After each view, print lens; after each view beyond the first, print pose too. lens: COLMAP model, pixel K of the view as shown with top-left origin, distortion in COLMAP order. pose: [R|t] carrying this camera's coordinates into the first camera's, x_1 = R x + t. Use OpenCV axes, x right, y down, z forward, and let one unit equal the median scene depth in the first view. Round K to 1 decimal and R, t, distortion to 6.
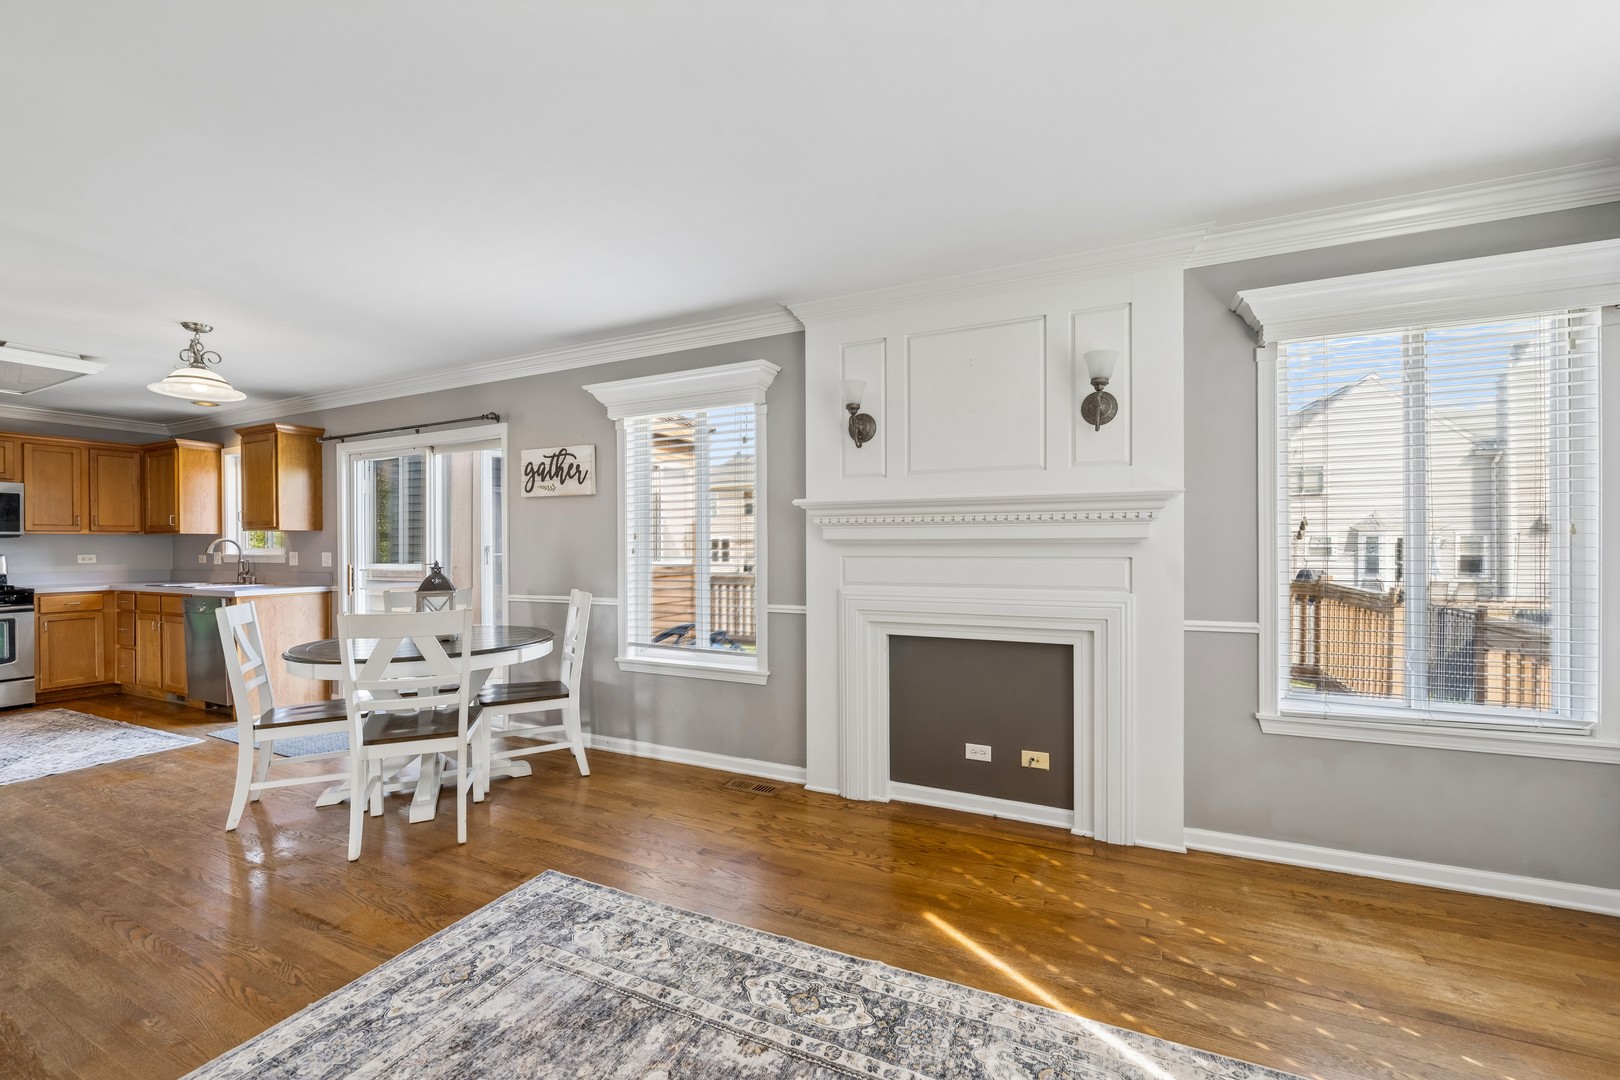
lens RADIAL K [[650.0, 0, 815.8], [0, 650.0, 549.7], [0, 0, 1]] dist [-0.008843, -0.000725]
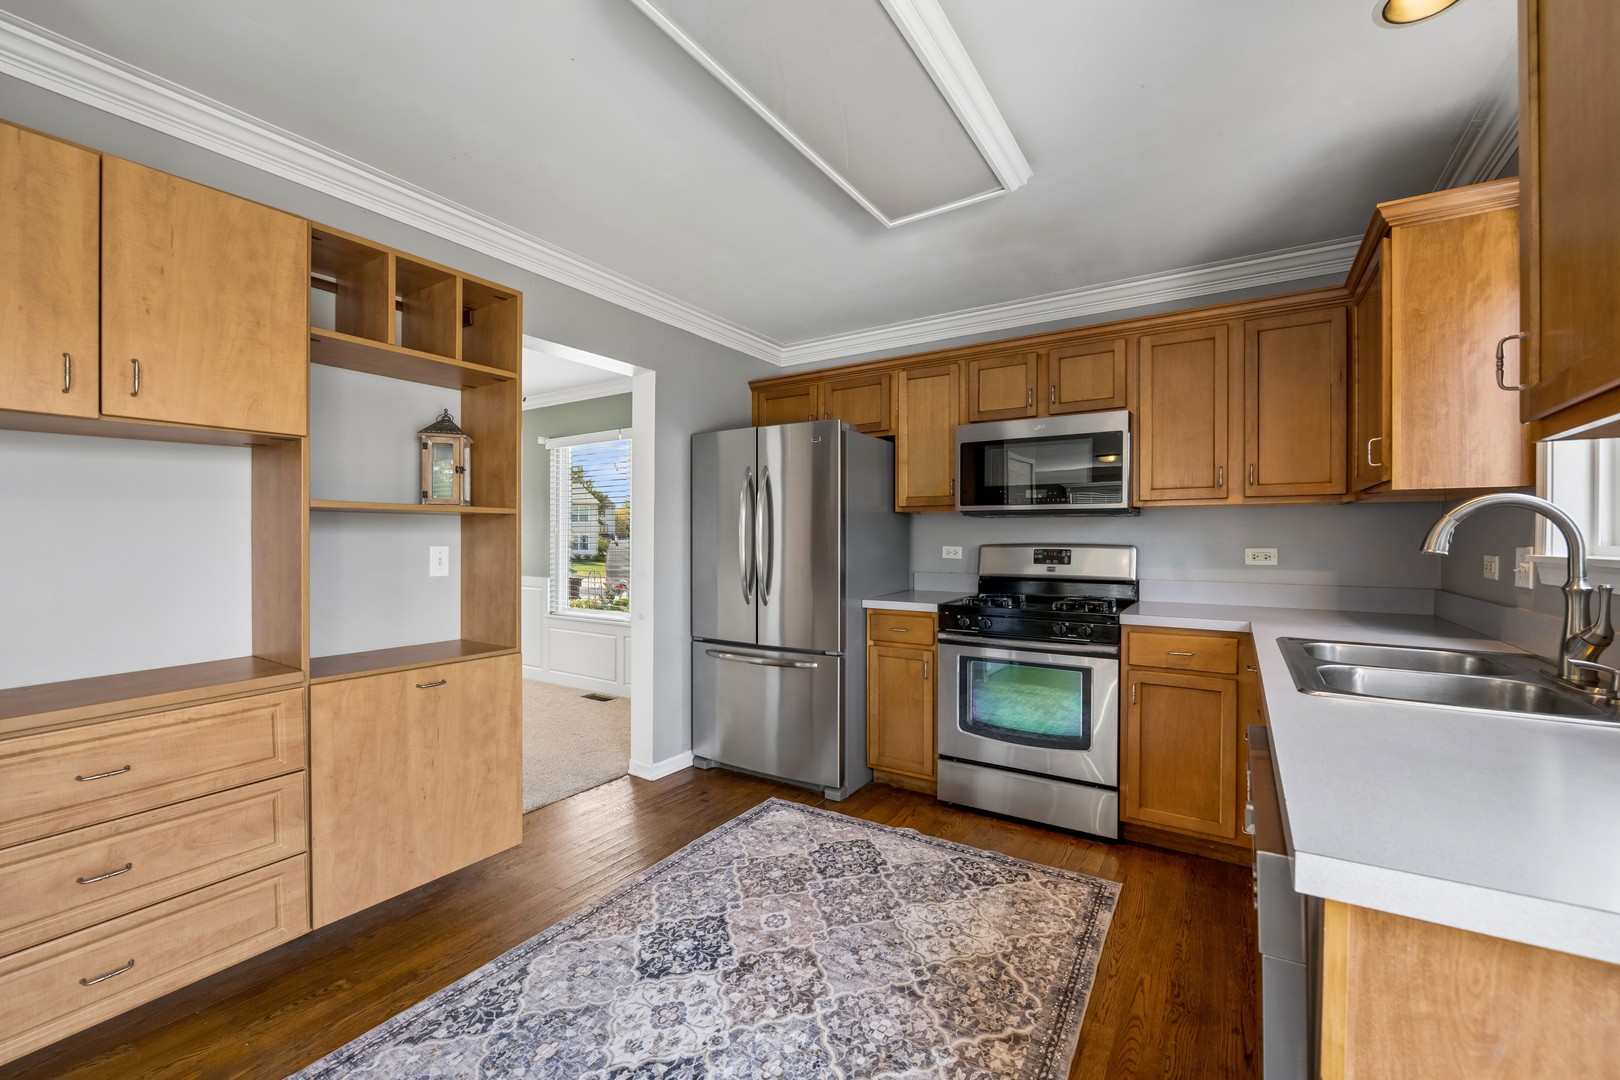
lens RADIAL K [[650.0, 0, 815.8], [0, 650.0, 549.7], [0, 0, 1]] dist [-0.008843, -0.000725]
pose [[-0.136301, 0.020221, -0.990461, -1.063501], [-0.006169, 0.999755, 0.021260, 0.001008], [0.990648, 0.009008, -0.136142, 1.296030]]
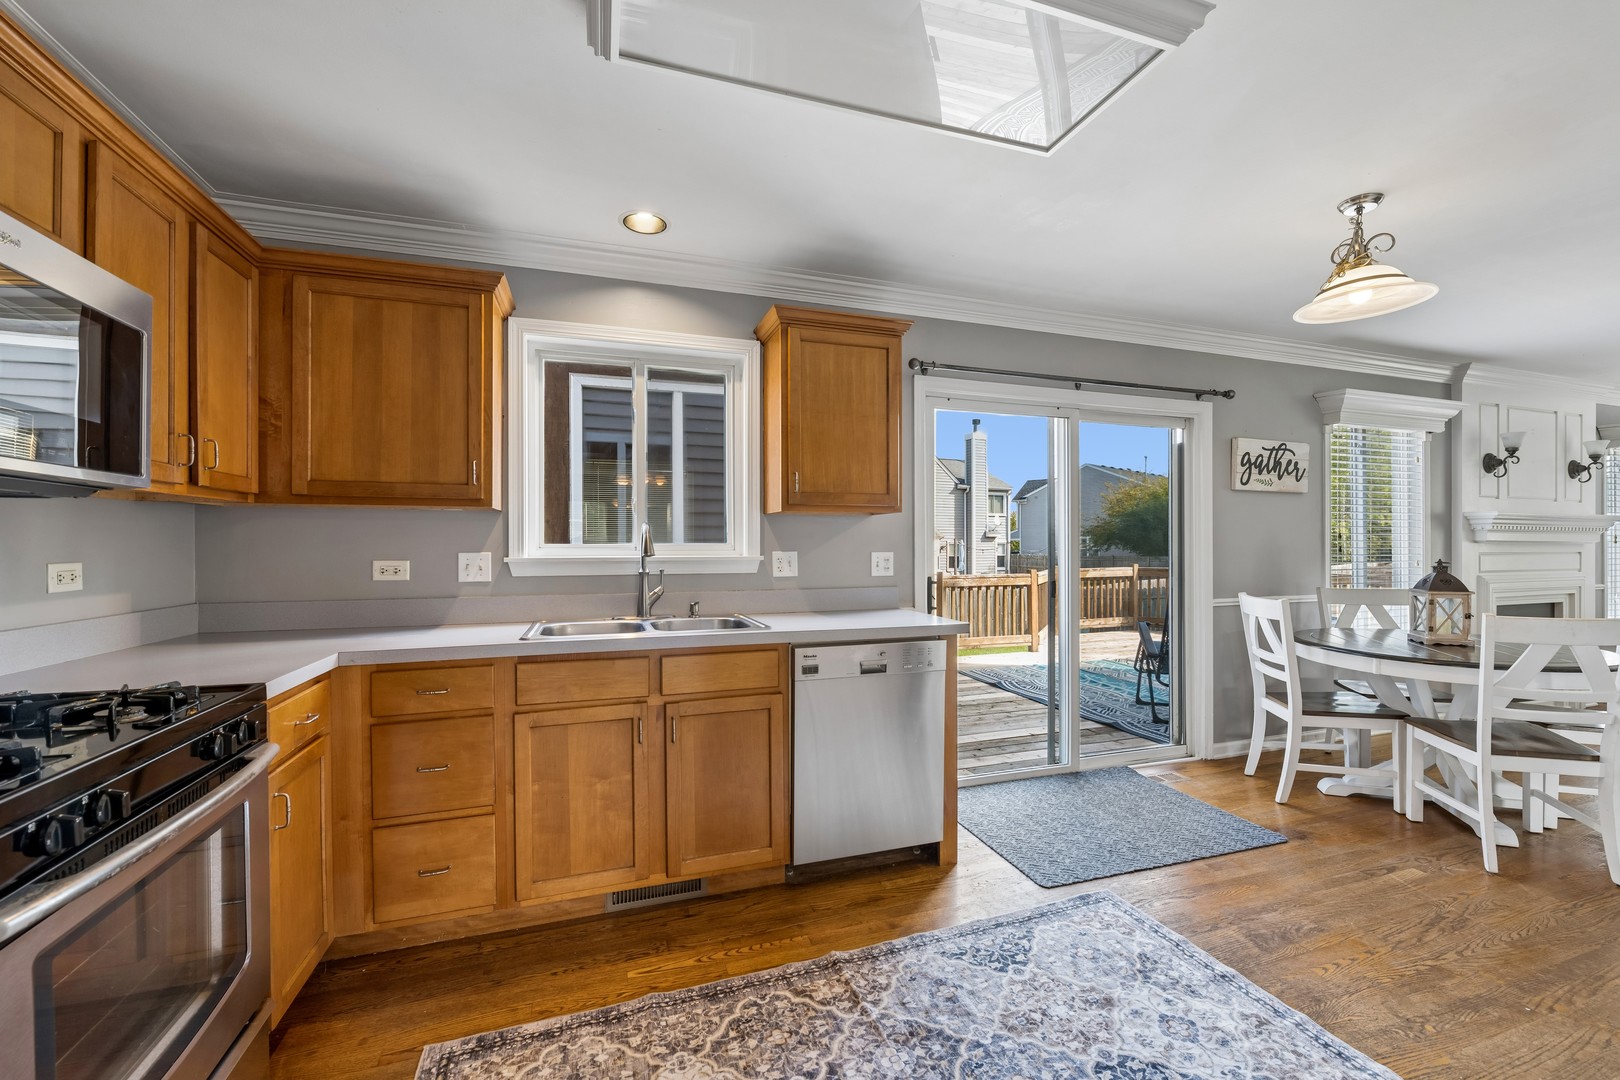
lens RADIAL K [[650.0, 0, 815.8], [0, 650.0, 549.7], [0, 0, 1]] dist [-0.008843, -0.000725]
pose [[0.725957, 0.000982, 0.687740, -1.933282], [0.001597, 0.999994, -0.003114, 0.005231], [-0.687738, 0.003359, 0.725951, 0.972289]]
